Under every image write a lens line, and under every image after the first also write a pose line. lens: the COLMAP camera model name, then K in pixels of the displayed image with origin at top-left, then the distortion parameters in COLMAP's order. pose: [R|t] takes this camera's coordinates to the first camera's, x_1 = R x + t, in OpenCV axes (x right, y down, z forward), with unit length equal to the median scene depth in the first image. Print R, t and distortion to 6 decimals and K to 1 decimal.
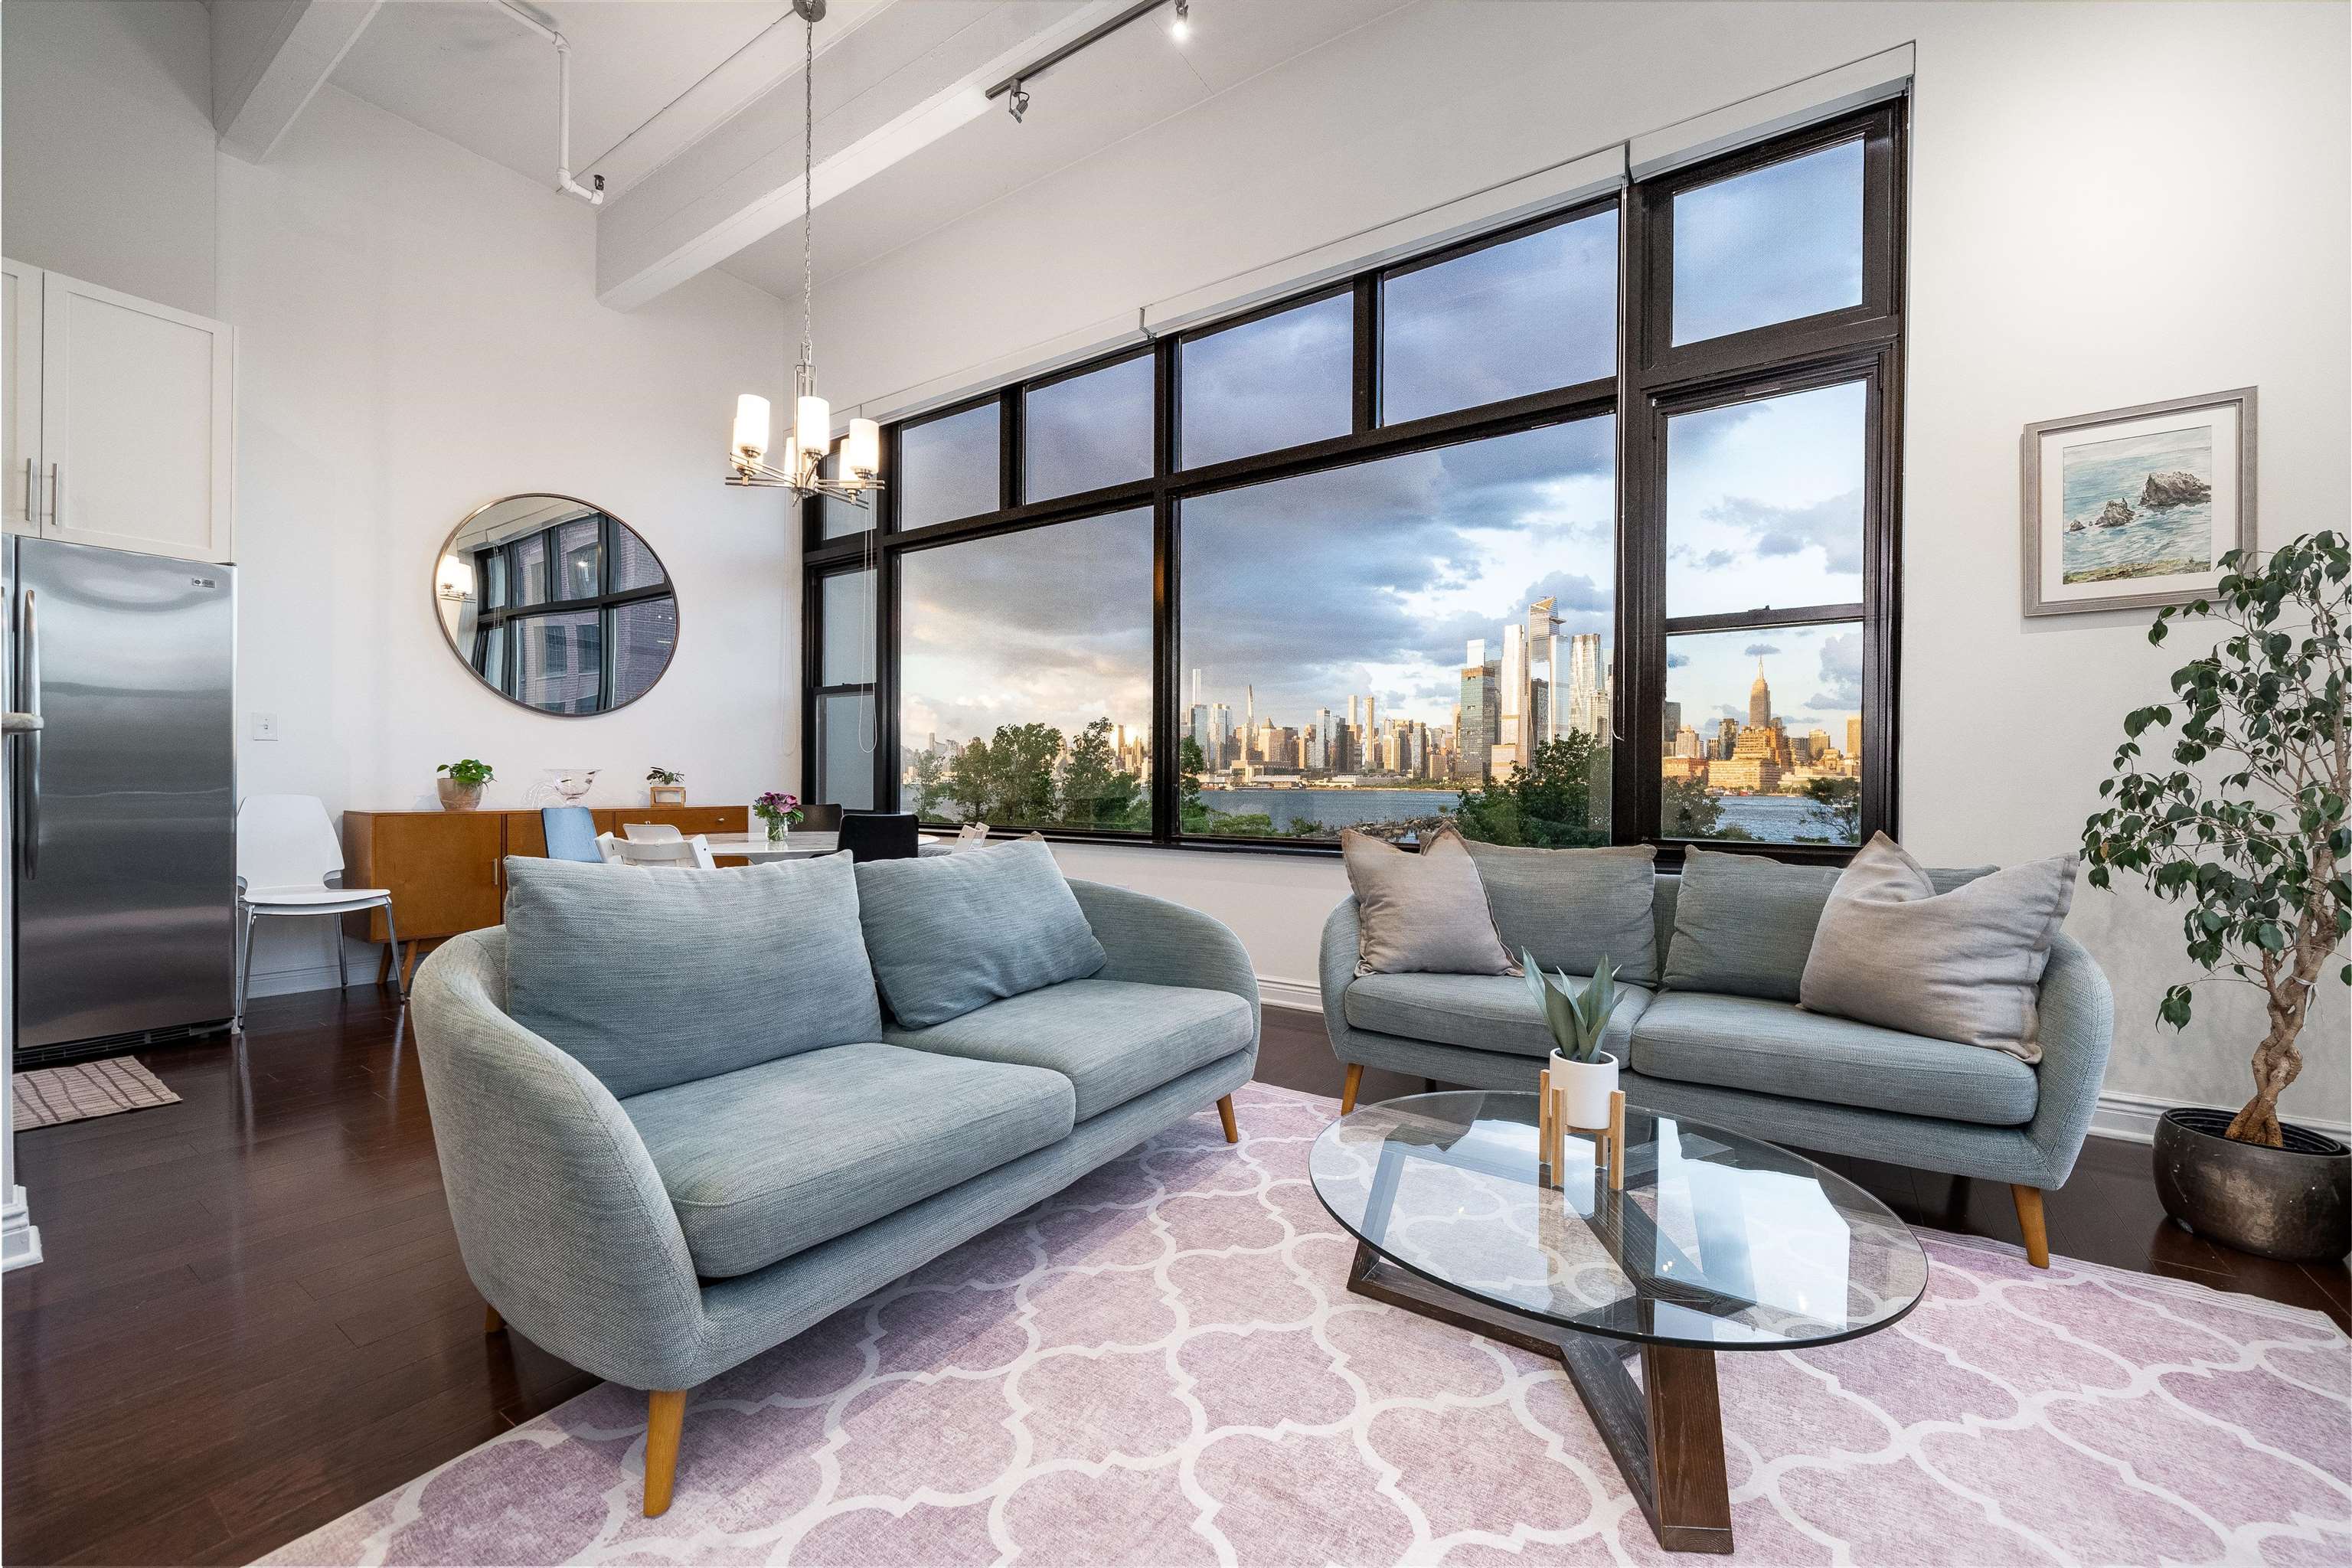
lens RADIAL K [[935.8, 0, 1186.8], [0, 935.8, 790.5], [0, 0, 1]] dist [-0.007314, 0.000647]
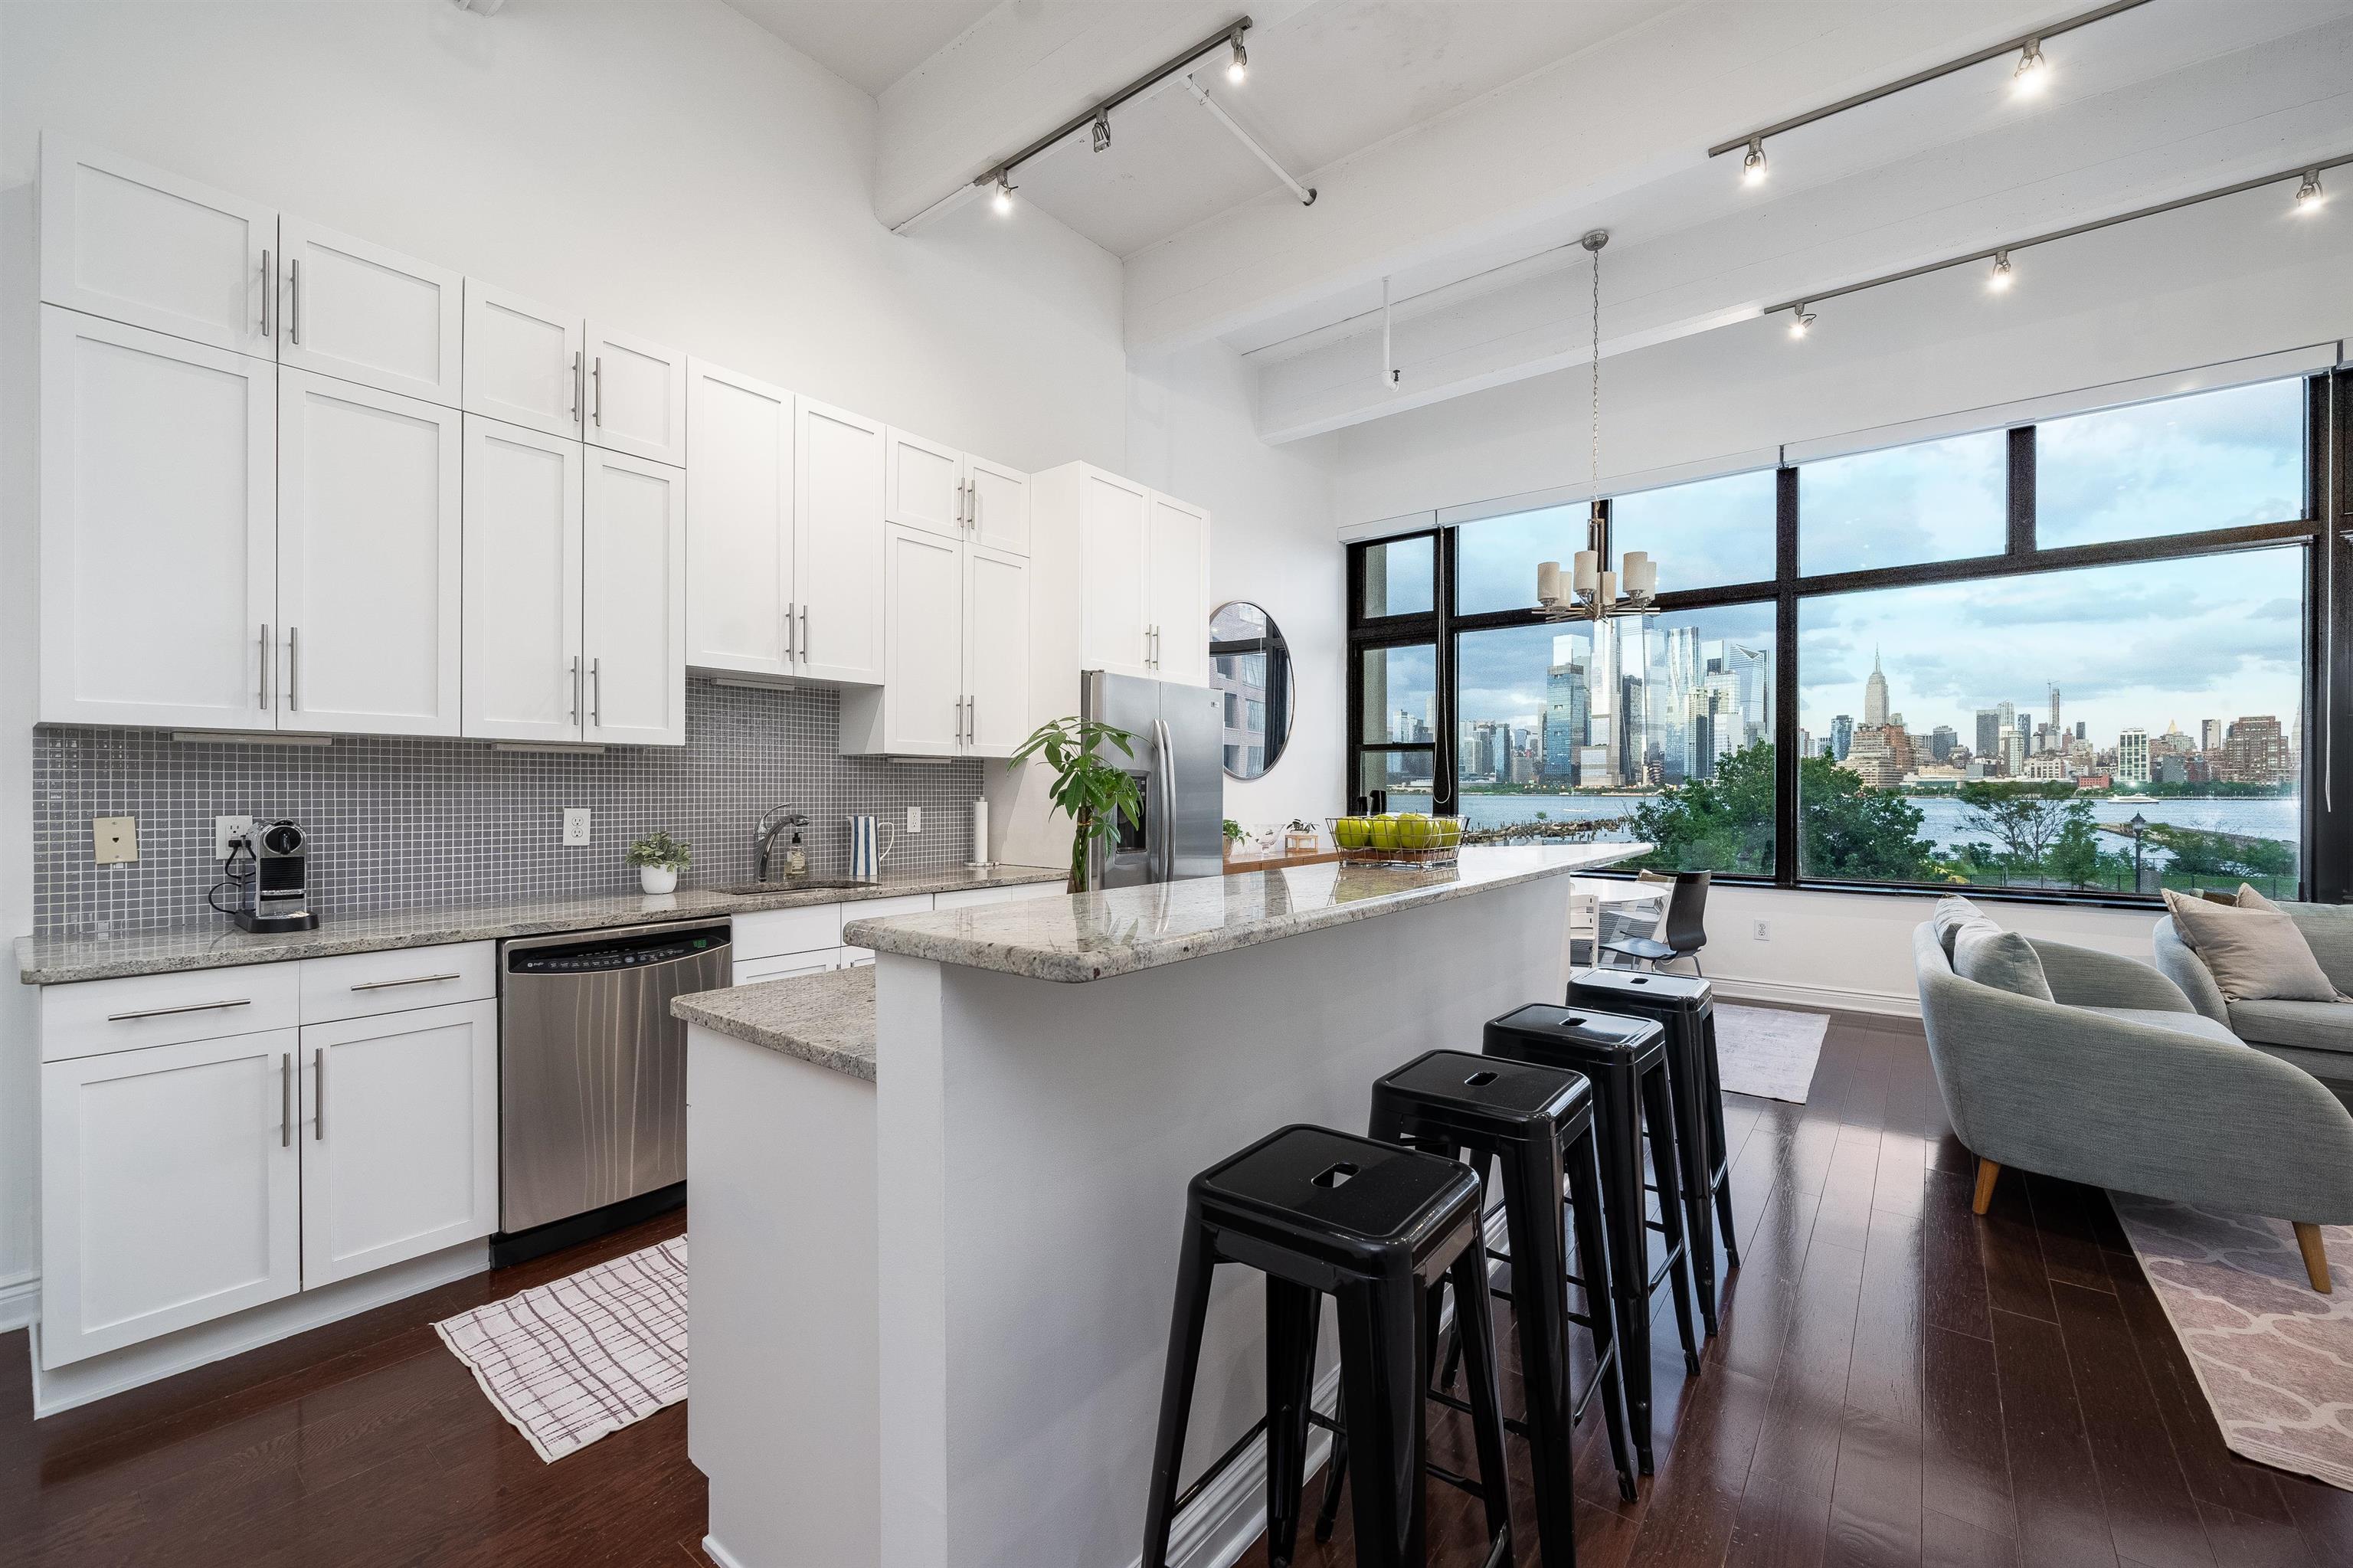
lens RADIAL K [[936.3, 0, 1179.9], [0, 936.3, 795.2], [0, 0, 1]] dist [-0.007314, 0.000647]
pose [[0.995717, -0.003472, -0.092390, -0.793383], [0.003554, 0.999993, 0.000722, -0.070302], [0.092387, -0.001047, 0.995723, -0.315877]]
